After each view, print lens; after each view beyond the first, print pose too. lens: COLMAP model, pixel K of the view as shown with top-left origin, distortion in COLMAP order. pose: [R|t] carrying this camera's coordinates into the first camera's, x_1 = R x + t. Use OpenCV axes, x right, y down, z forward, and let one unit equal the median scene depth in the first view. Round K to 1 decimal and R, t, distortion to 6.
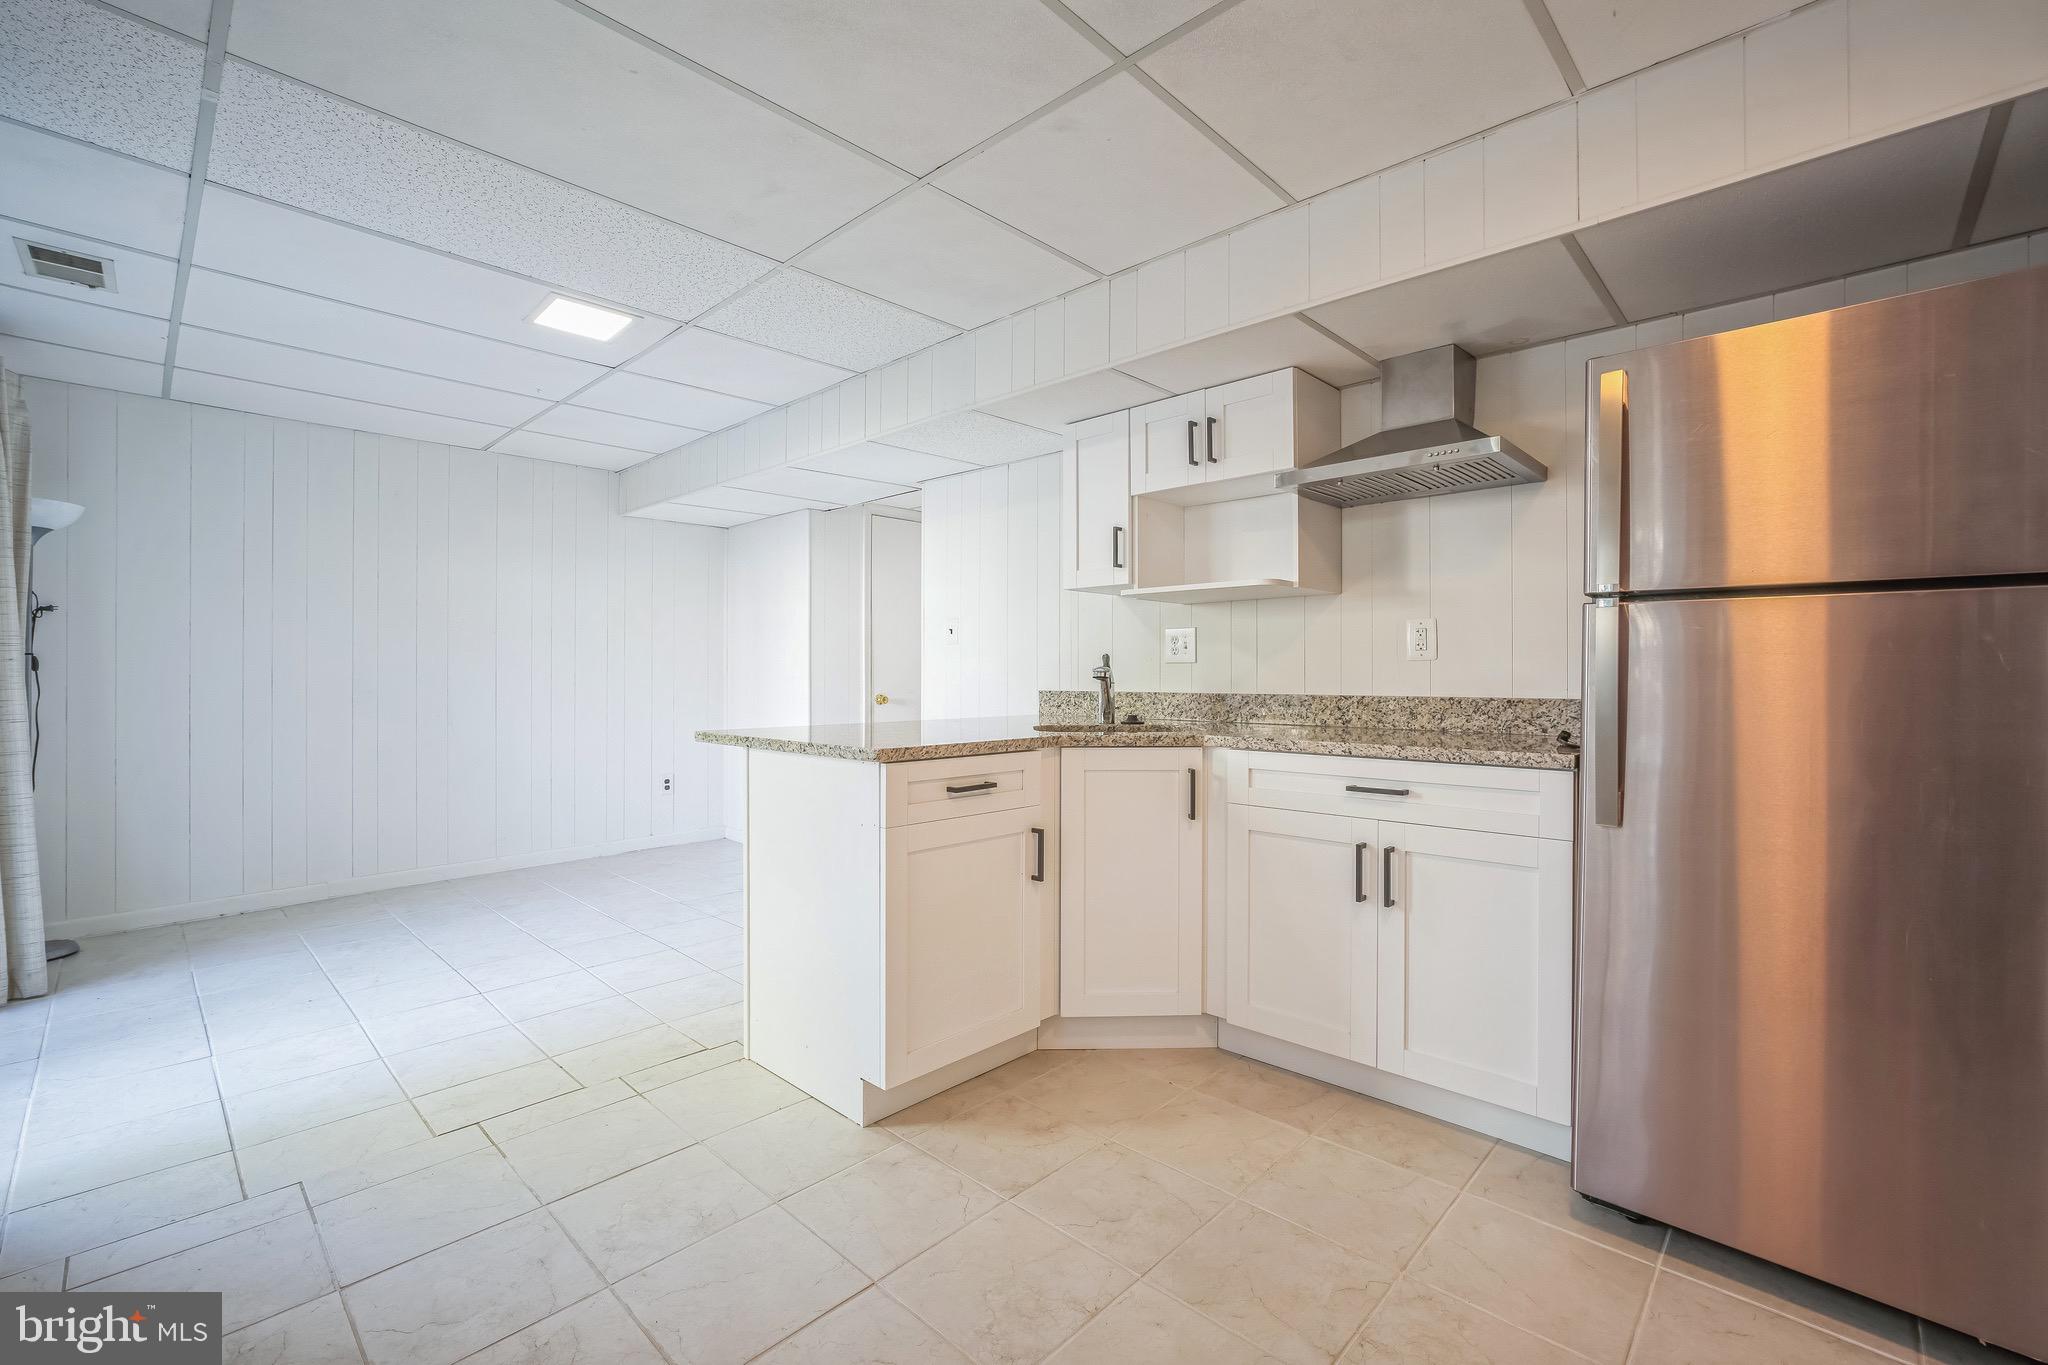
lens RADIAL K [[884.2, 0, 1018.3], [0, 884.2, 663.8], [0, 0, 1]] dist [0.001395, 0.000339]
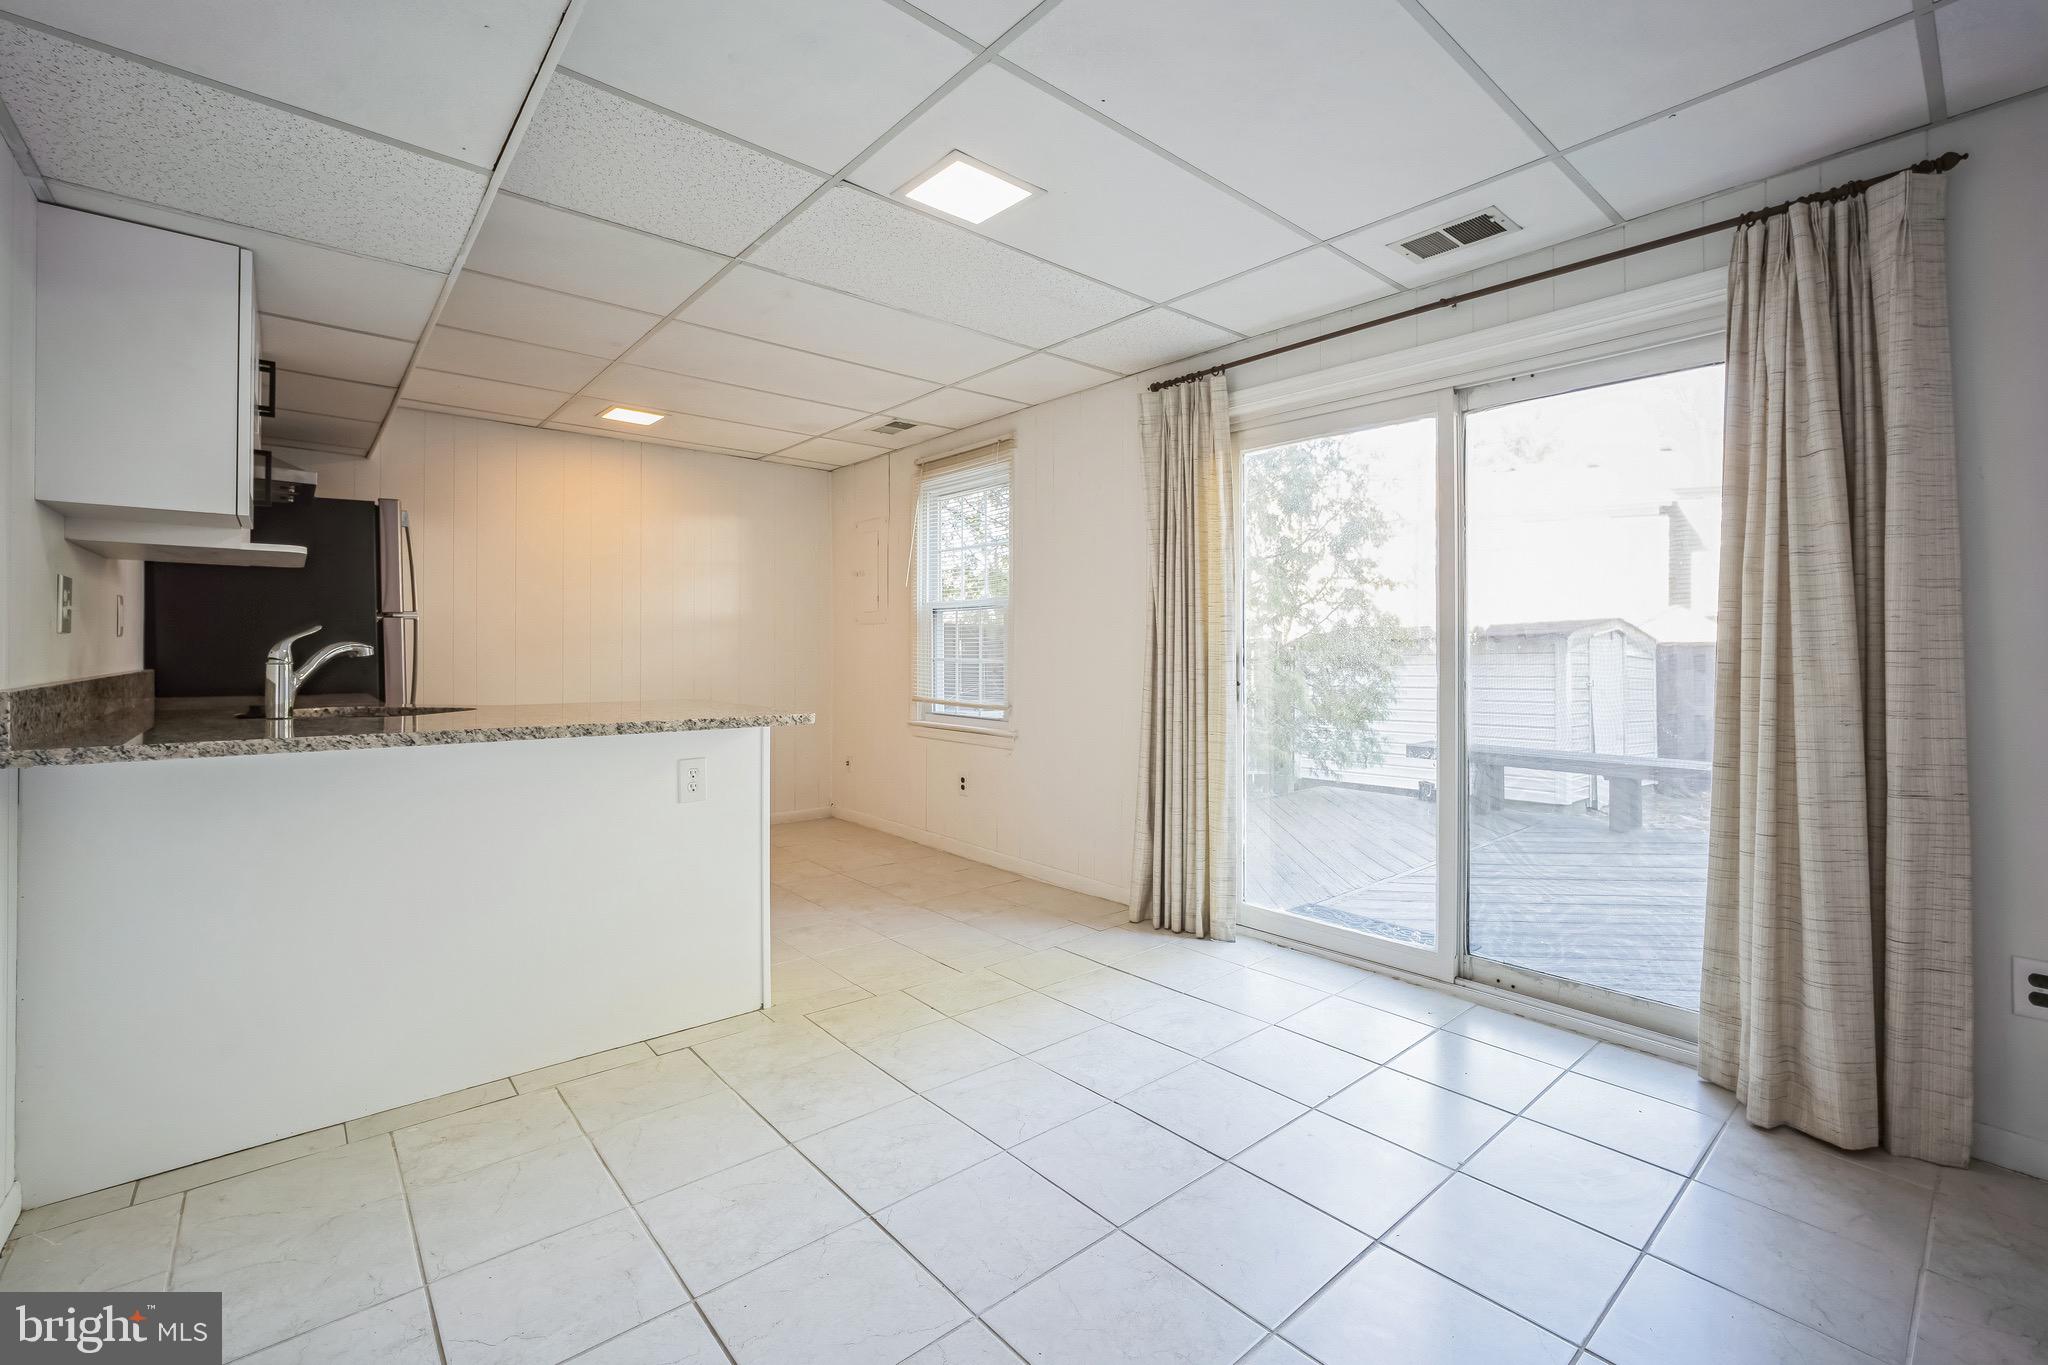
lens RADIAL K [[878.5, 0, 1021.4], [0, 878.5, 647.0], [0, 0, 1]] dist [-0.020734, 0.001017]
pose [[-0.995244, 0.000983, 0.097409, -0.625561], [-0.000658, 0.999858, -0.016812, 0.019947], [-0.097411, -0.016796, -0.995102, 1.773128]]
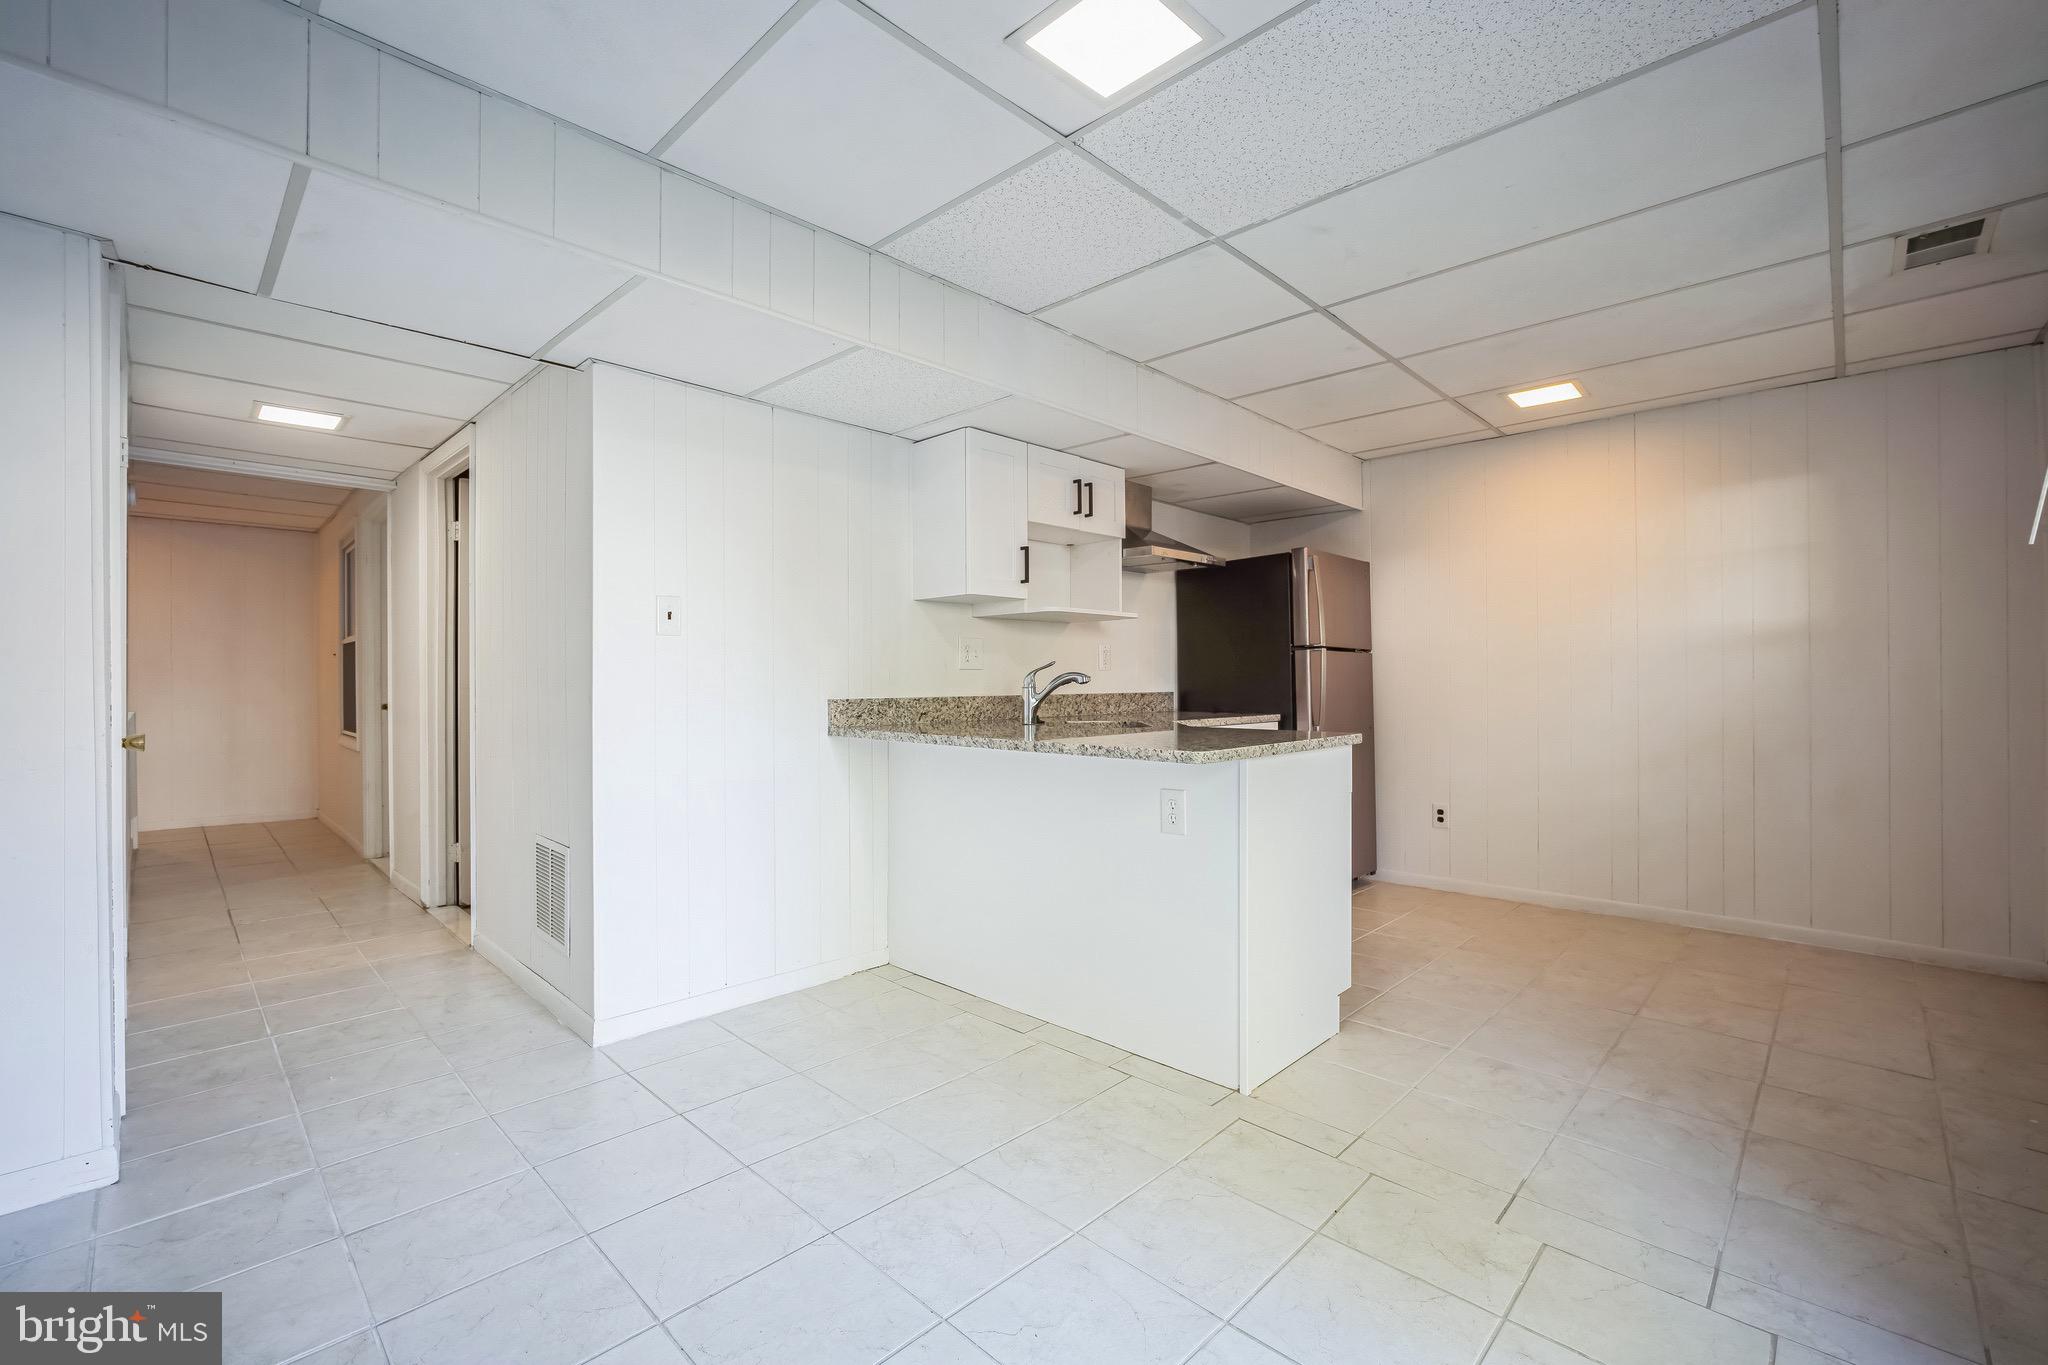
lens RADIAL K [[866.0, 0, 1026.3], [0, 866.0, 677.7], [0, 0, 1]] dist [-0.039761, 0.015009]
pose [[0.000575, 0.002899, 0.999996, -1.044440], [-0.008784, 0.999957, -0.002894, 0.013426], [-0.999961, -0.008782, 0.000601, 1.073004]]
